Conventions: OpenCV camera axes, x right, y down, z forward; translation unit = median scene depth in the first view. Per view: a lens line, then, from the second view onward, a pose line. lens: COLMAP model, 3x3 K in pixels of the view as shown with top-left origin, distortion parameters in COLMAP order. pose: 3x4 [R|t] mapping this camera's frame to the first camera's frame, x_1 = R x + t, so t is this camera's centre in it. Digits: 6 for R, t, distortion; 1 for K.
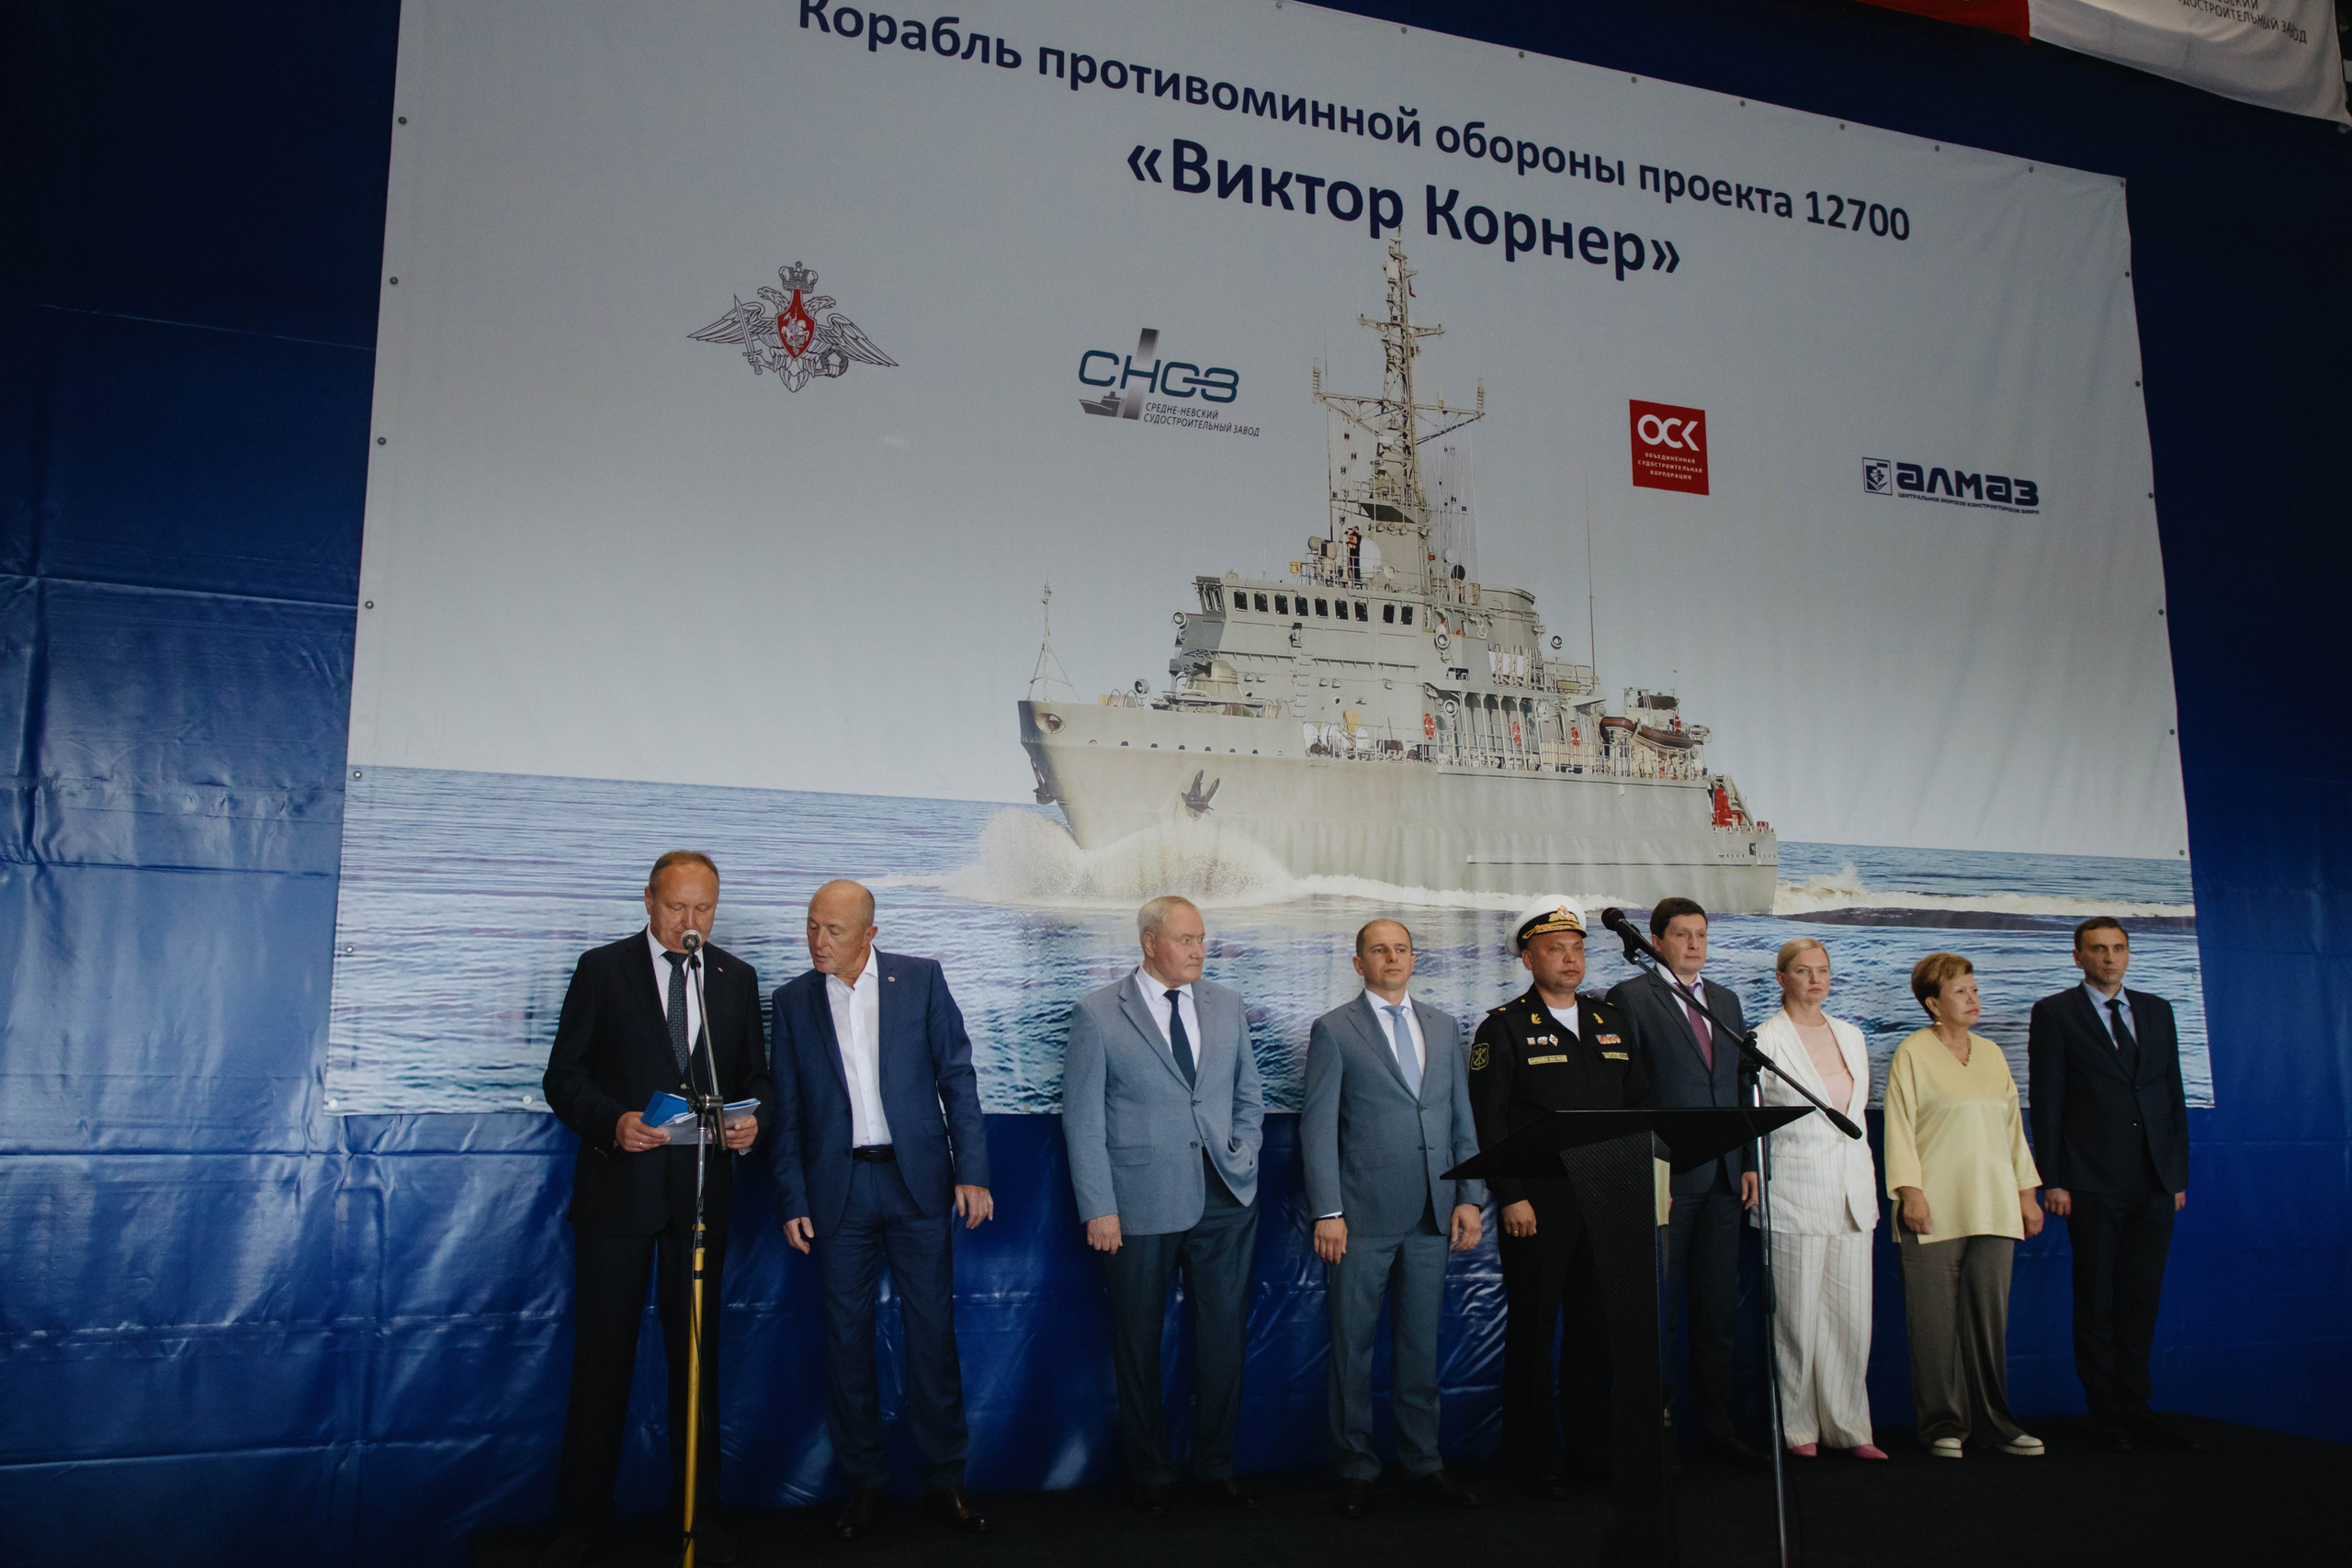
lens RADIAL K [[1898.9, 0, 1190.1], [0, 1898.9, 786.4], [0, 0, 1]] dist [-0.037408, 0.058672]
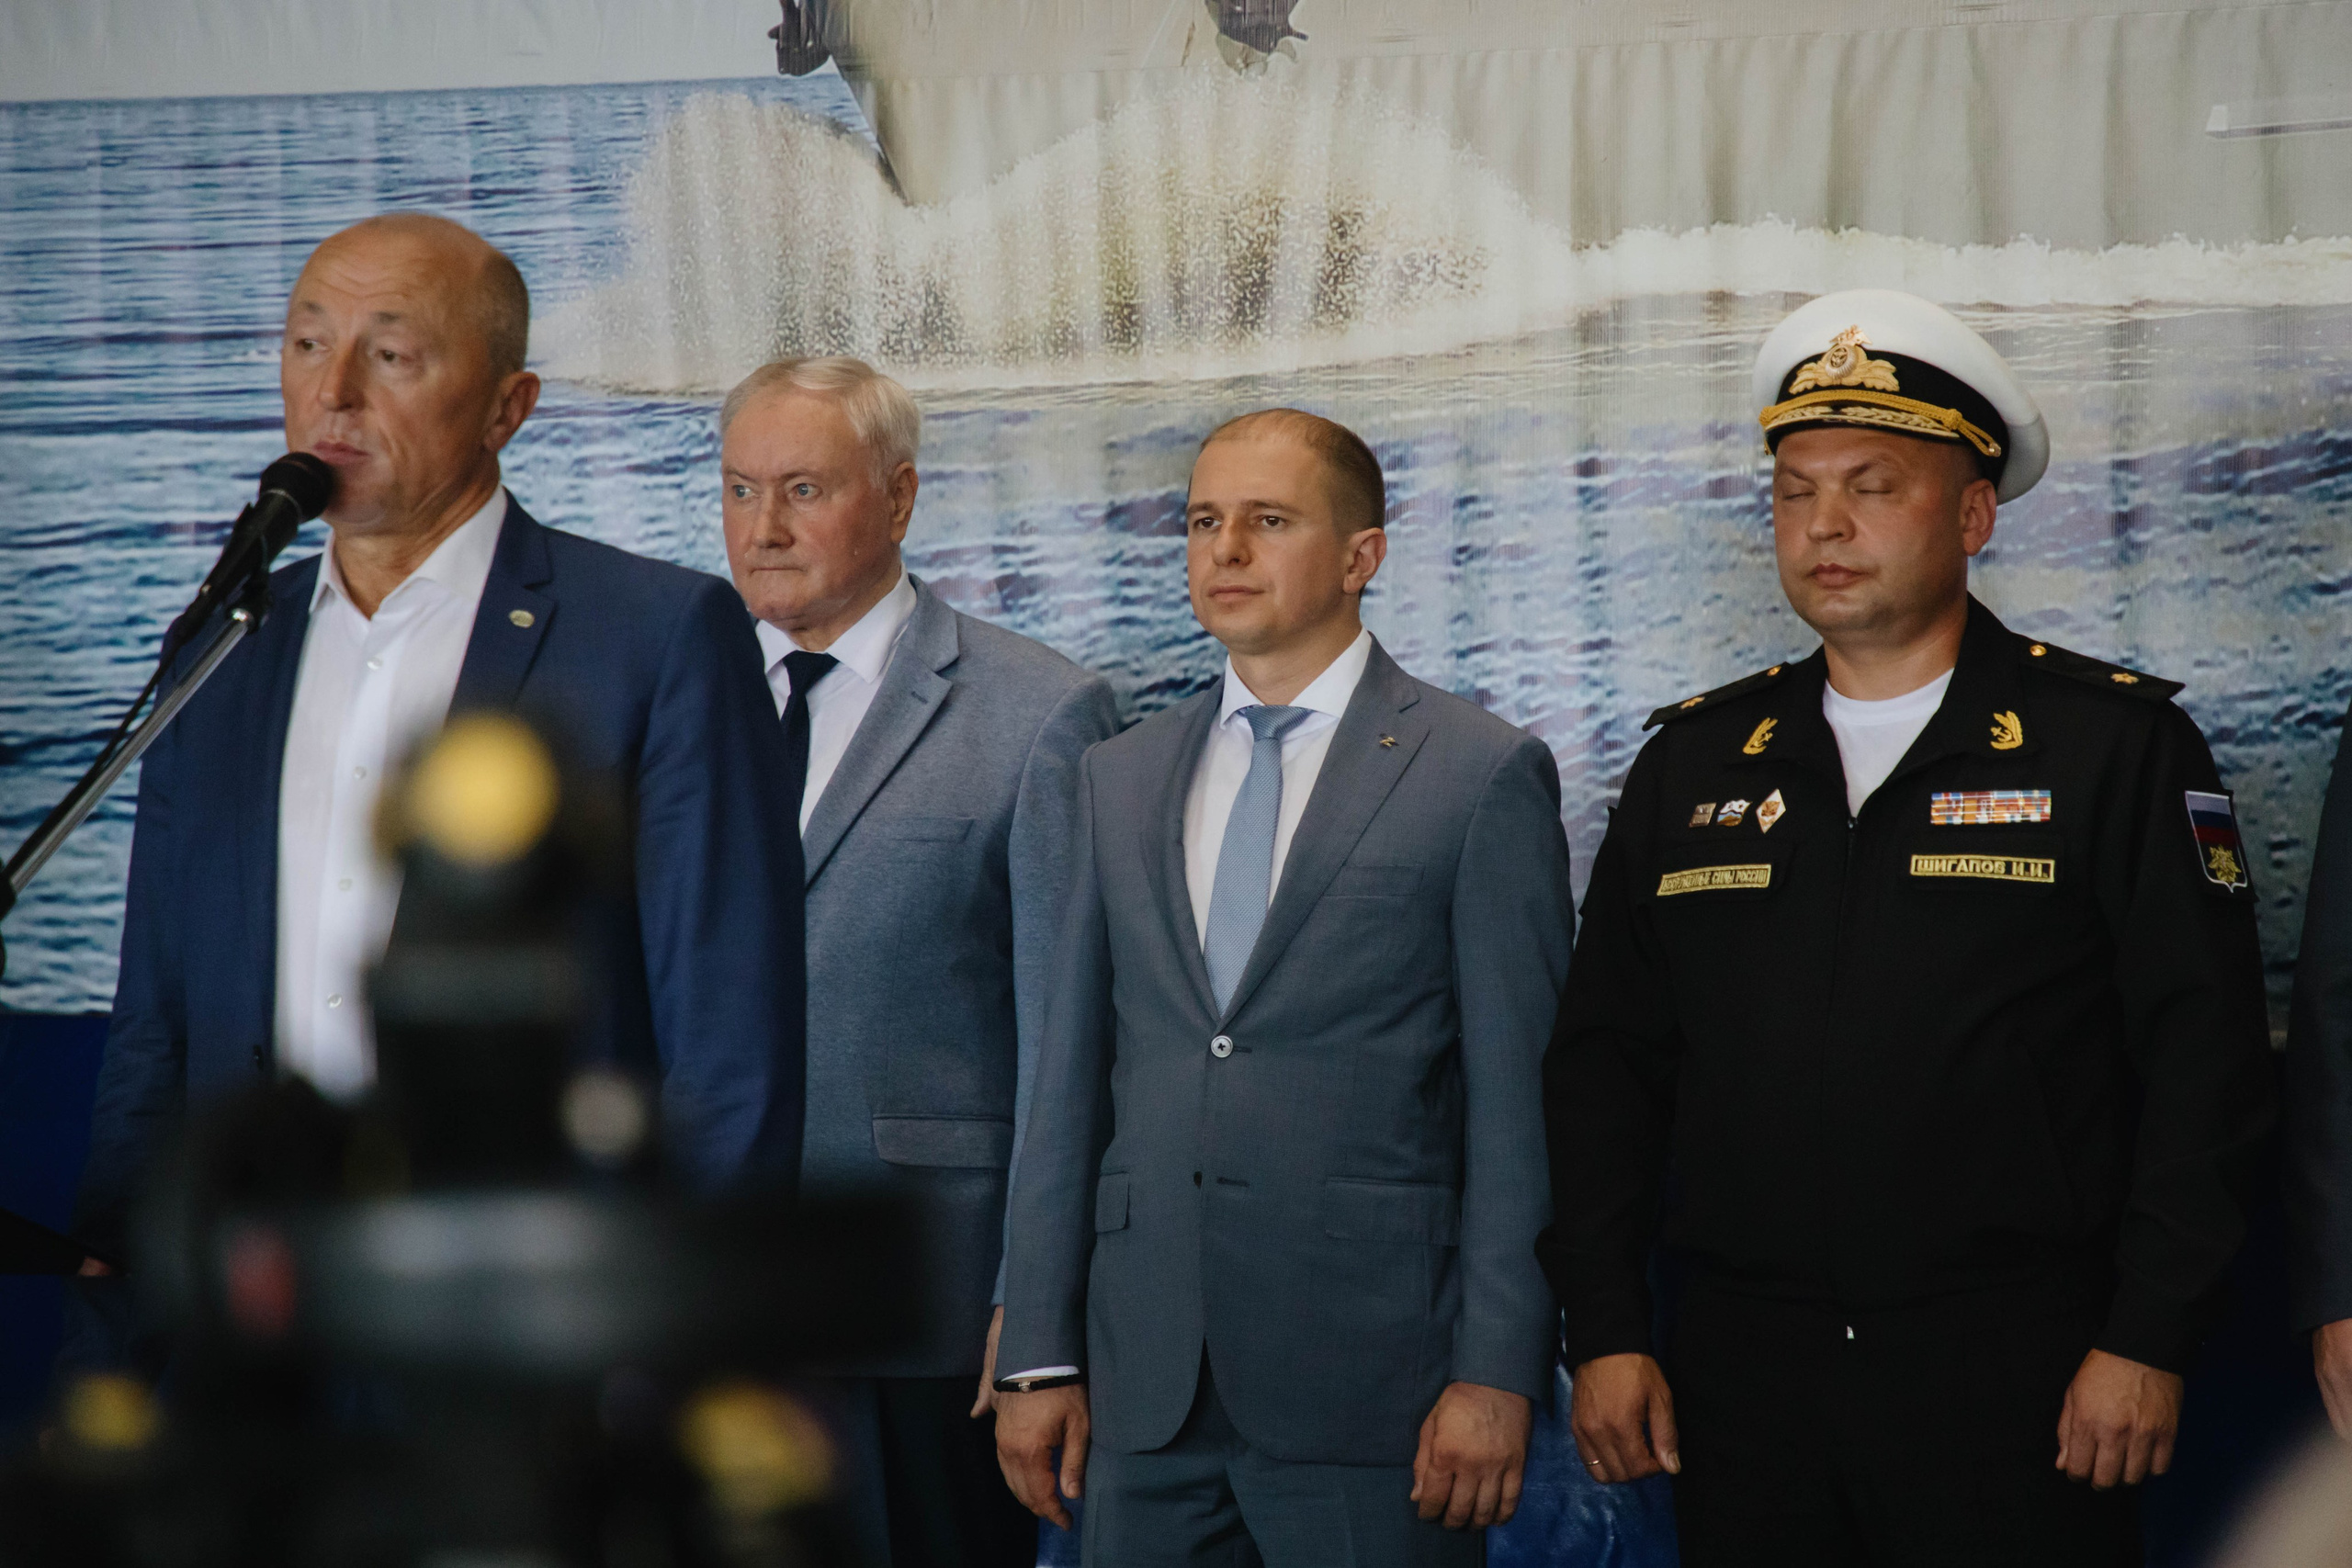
lens RADIAL K [[6914.9, 0, 1460.7], [0, 6914.9, 777.8], [0, 0, 1]] dist [0.397691, 2.454138]
pose [[0.680119, 0.002106, -0.733099, 0.783125], [0.116358, 0.987009, 0.110785, 0.008273], [0.723809, -0.160649, 0.671038, 0.244012]]
